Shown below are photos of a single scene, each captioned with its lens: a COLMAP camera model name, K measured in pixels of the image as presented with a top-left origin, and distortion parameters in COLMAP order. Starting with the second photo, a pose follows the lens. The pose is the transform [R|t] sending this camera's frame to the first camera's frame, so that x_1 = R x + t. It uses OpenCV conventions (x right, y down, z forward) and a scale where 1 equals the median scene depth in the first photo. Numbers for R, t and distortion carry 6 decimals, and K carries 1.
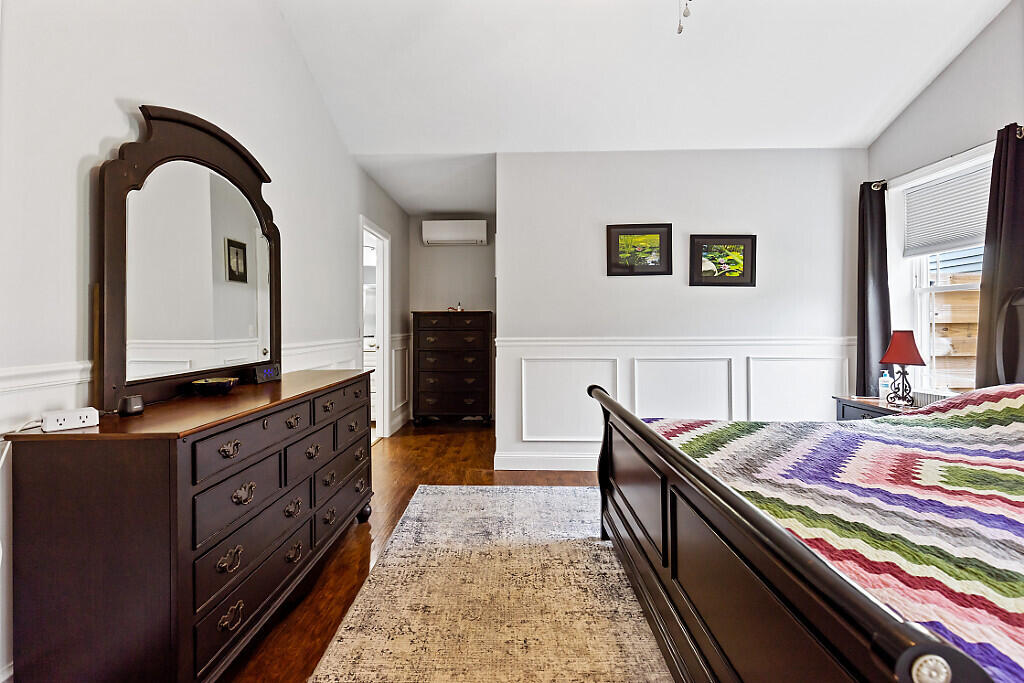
lens RADIAL K [[467.8, 0, 507.2], [0, 467.8, 319.3], [0, 0, 1]] dist [-0.000535, -0.000904]
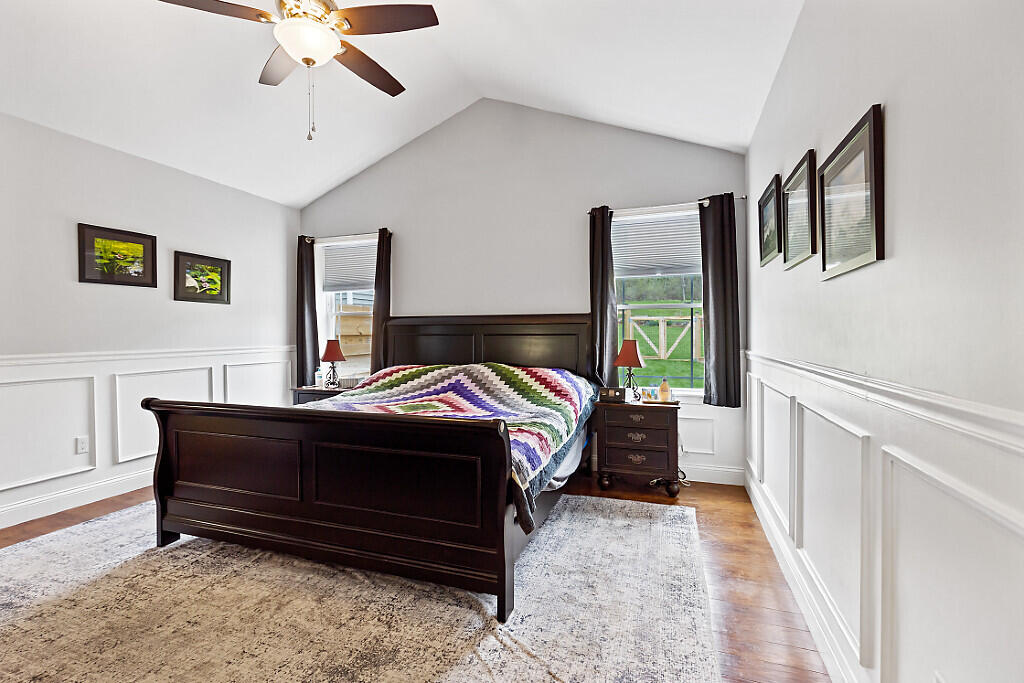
lens RADIAL K [[467.8, 0, 500.0], [0, 467.8, 338.8], [0, 0, 1]] dist [-0.000535, -0.000904]
pose [[0.328599, -0.010861, 0.944407, -0.371715], [-0.002155, 0.999923, 0.012249, 0.000645], [-0.944467, -0.006061, 0.328550, -0.027022]]
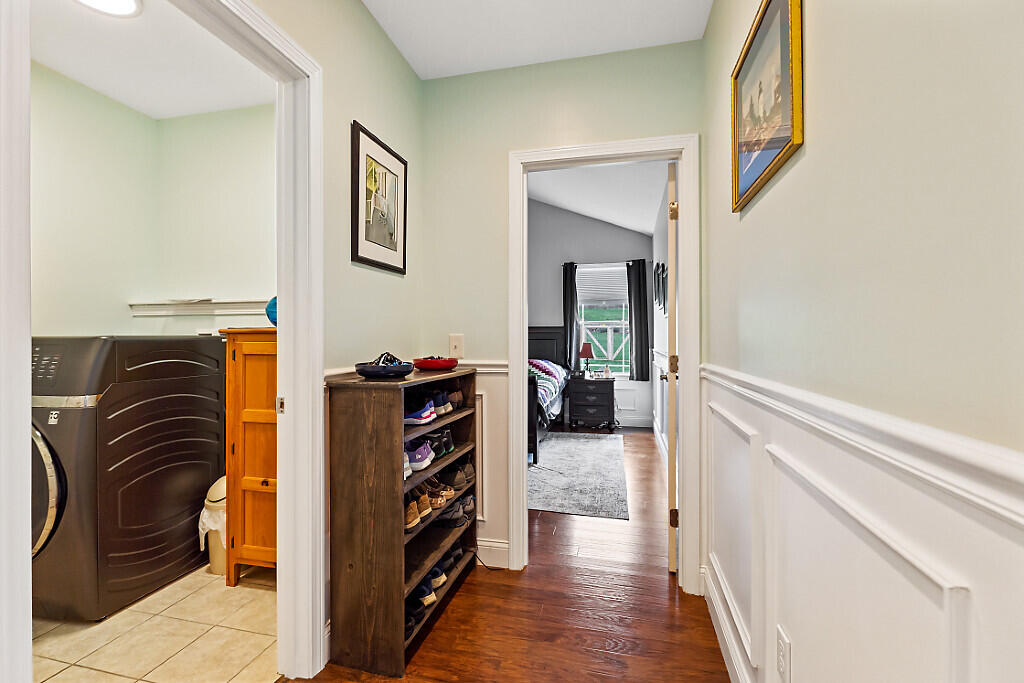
lens RADIAL K [[467.8, 0, 502.1], [0, 467.8, 341.9], [0, 0, 1]] dist [-0.000535, -0.000904]
pose [[0.229071, -0.006326, 0.973389, -1.090485], [-0.004896, 0.999959, 0.007651, 0.000369], [-0.973397, -0.006518, 0.229030, -0.049502]]
